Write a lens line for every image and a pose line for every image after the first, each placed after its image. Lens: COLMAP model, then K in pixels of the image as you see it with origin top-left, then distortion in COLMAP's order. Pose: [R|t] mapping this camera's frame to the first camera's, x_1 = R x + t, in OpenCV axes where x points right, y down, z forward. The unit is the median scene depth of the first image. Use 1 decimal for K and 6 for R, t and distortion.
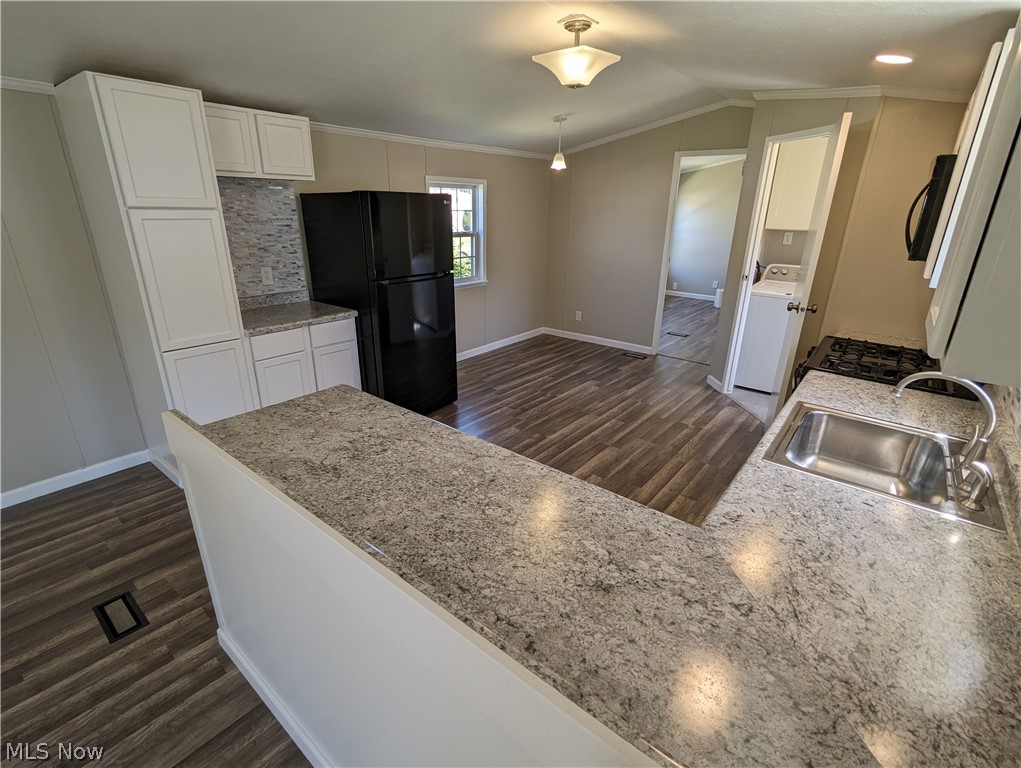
lens RADIAL K [[485.4, 0, 512.1], [0, 485.4, 382.1], [0, 0, 1]] dist [-0.002412, 0.000629]
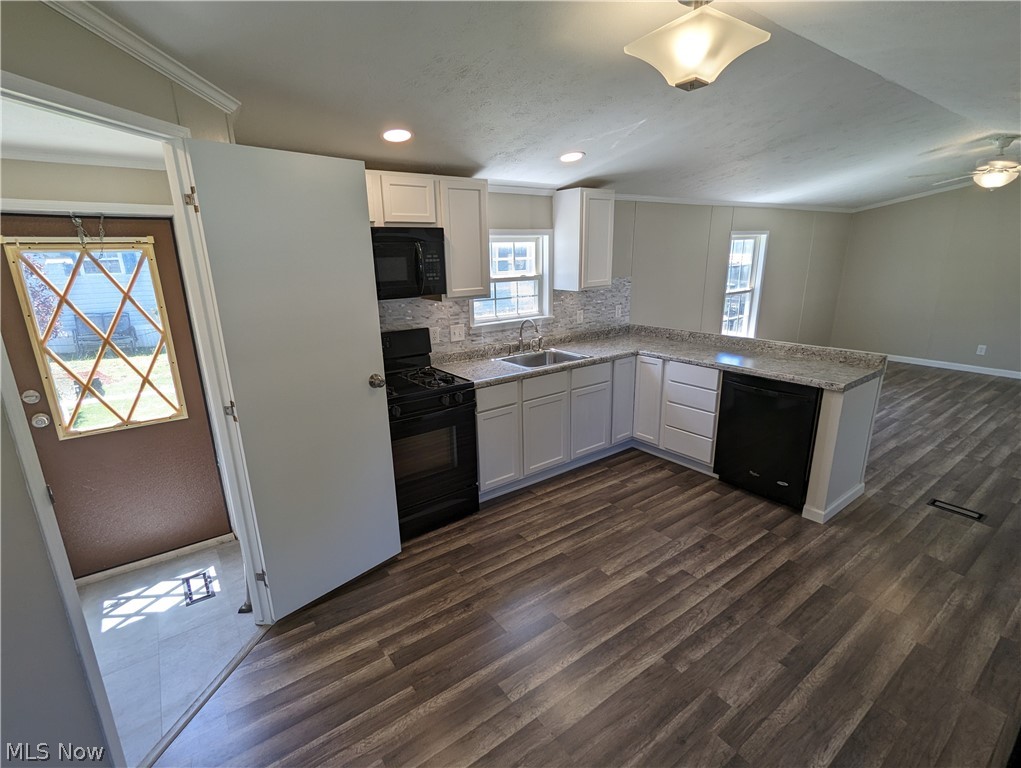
lens RADIAL K [[485.4, 0, 510.7], [0, 485.4, 387.3], [0, 0, 1]] dist [-0.002412, 0.000629]
pose [[-0.965557, -0.066504, 0.251550, 0.200631], [0.095007, 0.809915, 0.578801, -0.810480], [-0.242227, 0.582764, -0.775701, 2.136643]]
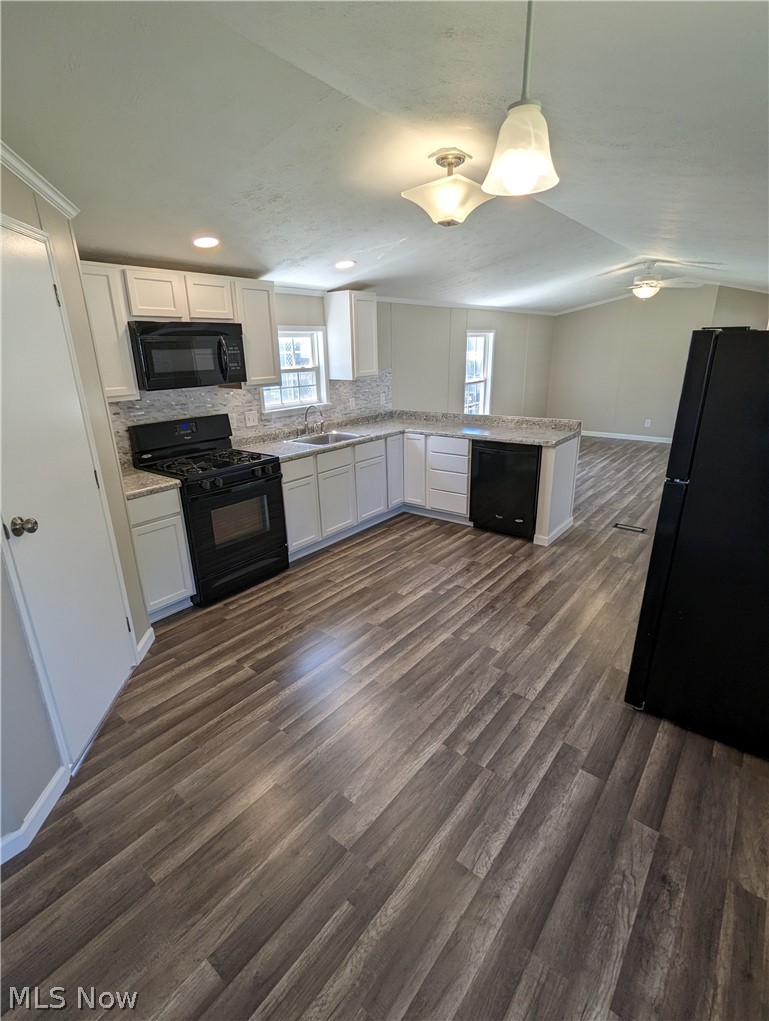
lens RADIAL K [[485.4, 0, 382.5], [0, 485.4, 508.9], [0, 0, 1]] dist [-0.002412, 0.000629]
pose [[-0.999977, 0.006459, 0.002026, 0.301493], [0.006312, 0.781453, 0.623932, -0.908658], [0.002447, 0.623930, -0.781476, 2.462253]]
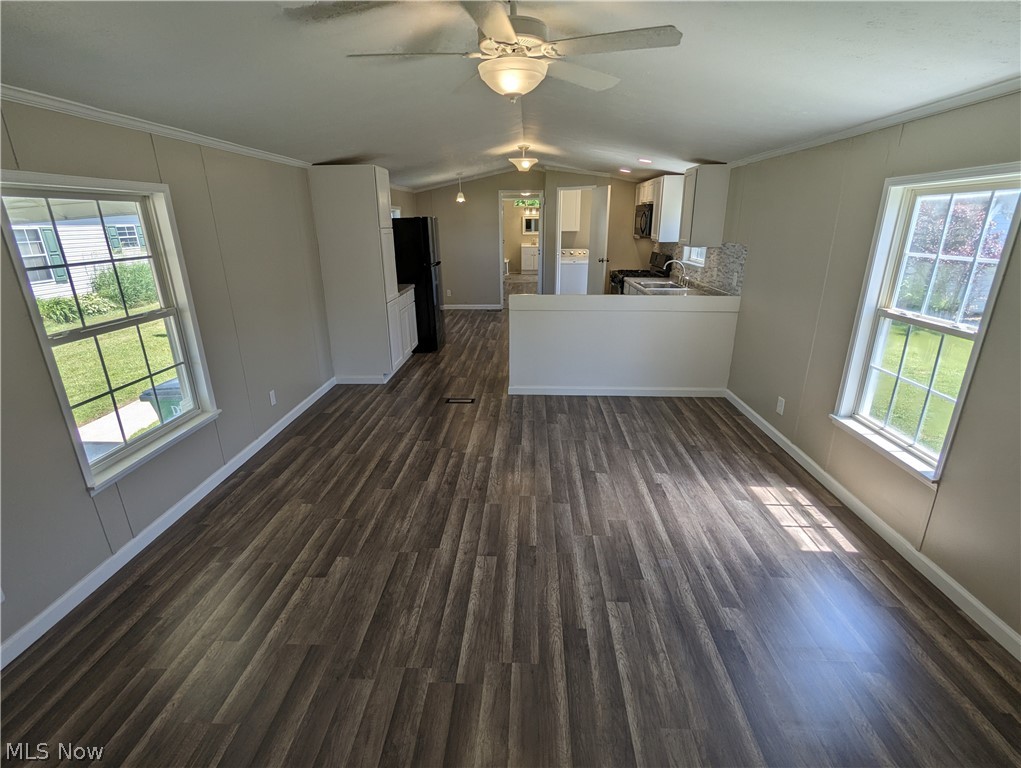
lens RADIAL K [[485.4, 0, 508.0], [0, 485.4, 386.1], [0, 0, 1]] dist [-0.002412, 0.000629]
pose [[0.806657, -0.212283, 0.551580, -1.727987], [0.223796, 0.973484, 0.047369, 0.322849], [-0.547011, 0.085231, 0.832776, -0.976239]]
